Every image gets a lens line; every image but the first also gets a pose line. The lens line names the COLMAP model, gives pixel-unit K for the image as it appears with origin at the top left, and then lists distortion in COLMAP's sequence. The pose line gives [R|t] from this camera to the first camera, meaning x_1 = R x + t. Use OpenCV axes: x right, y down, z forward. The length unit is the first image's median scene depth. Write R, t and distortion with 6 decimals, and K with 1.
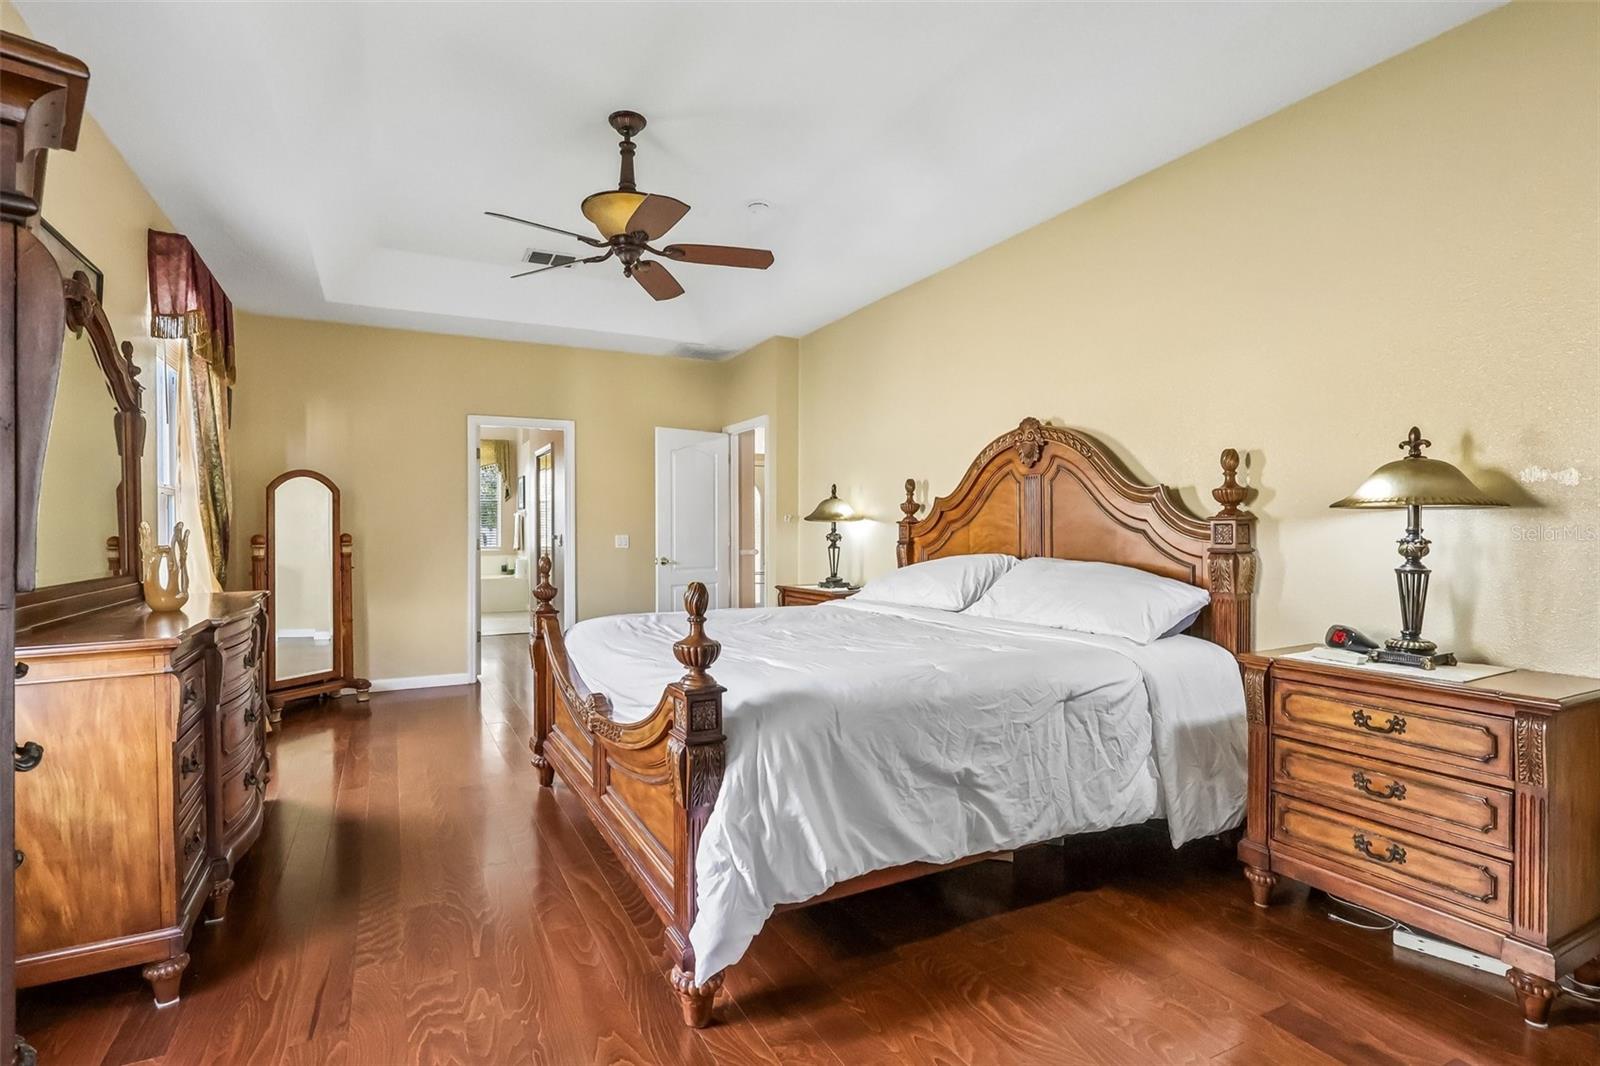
lens RADIAL K [[752.8, 0, 797.6], [0, 752.8, 528.0], [0, 0, 1]] dist [-0.003493, 0.000926]
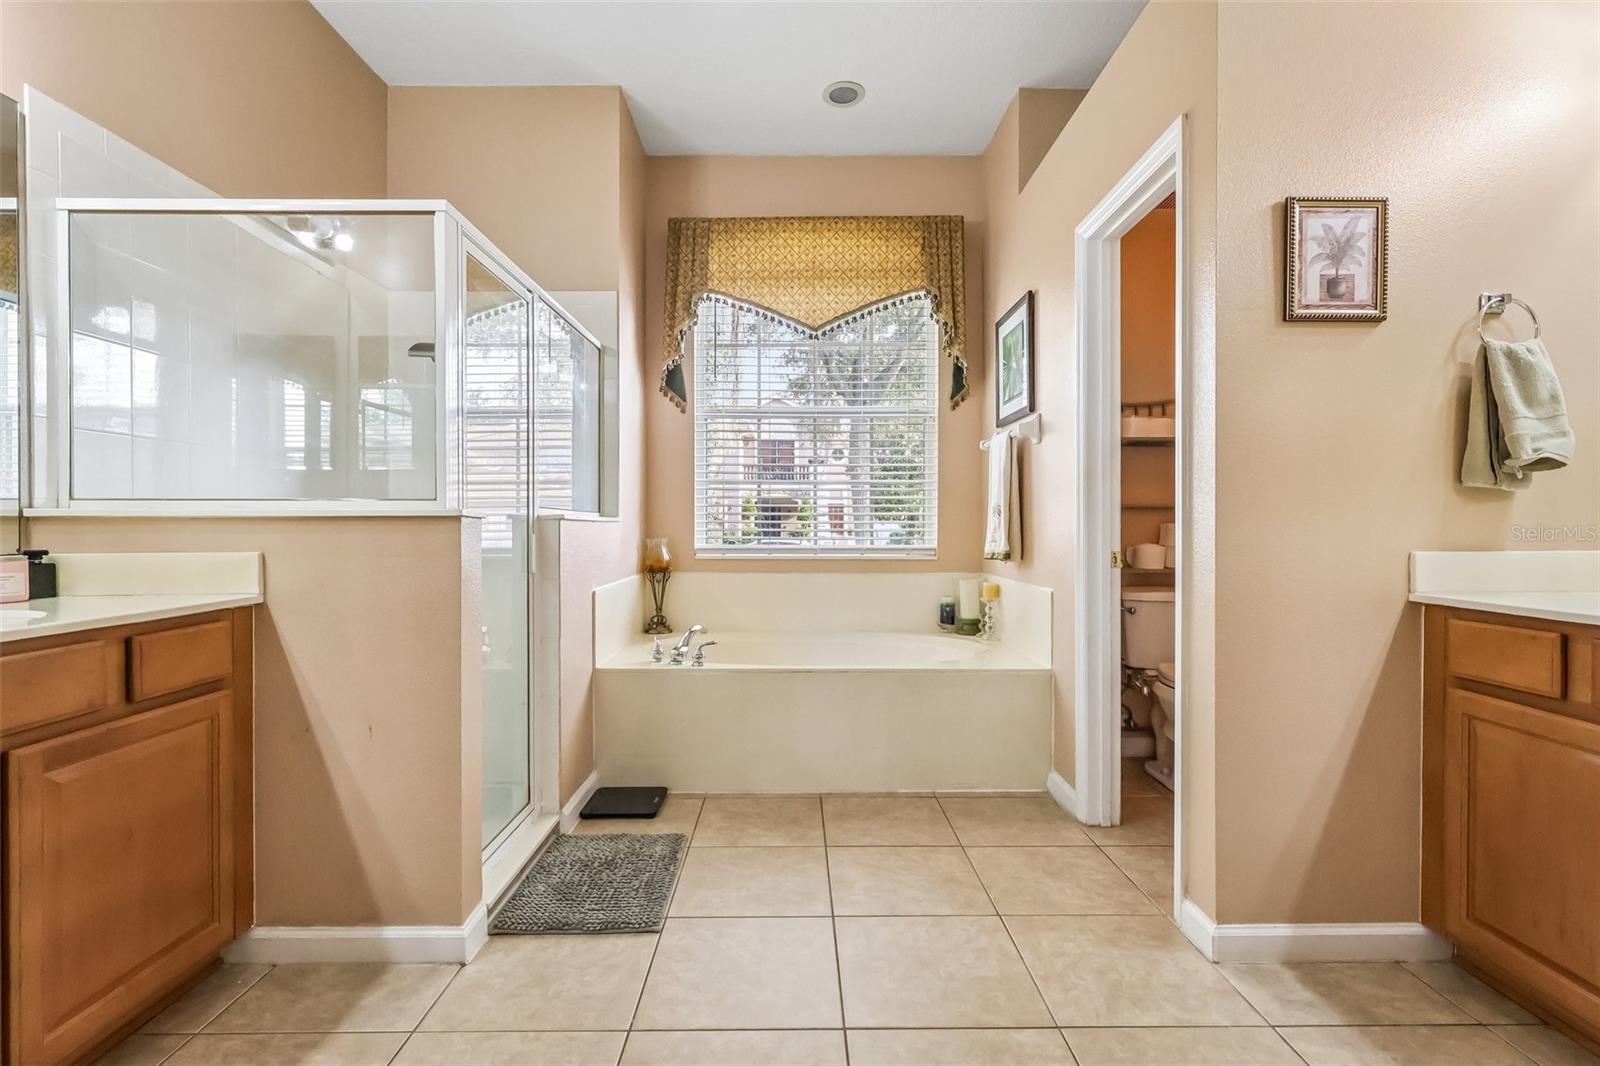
lens RADIAL K [[752.8, 0, 797.1], [0, 752.8, 532.0], [0, 0, 1]] dist [-0.003493, 0.000926]
pose [[0.894526, 0.003981, -0.446998, -0.304486], [-0.004468, 0.999990, -0.000034, 0.019156], [0.446994, 0.002027, 0.894535, 0.683553]]
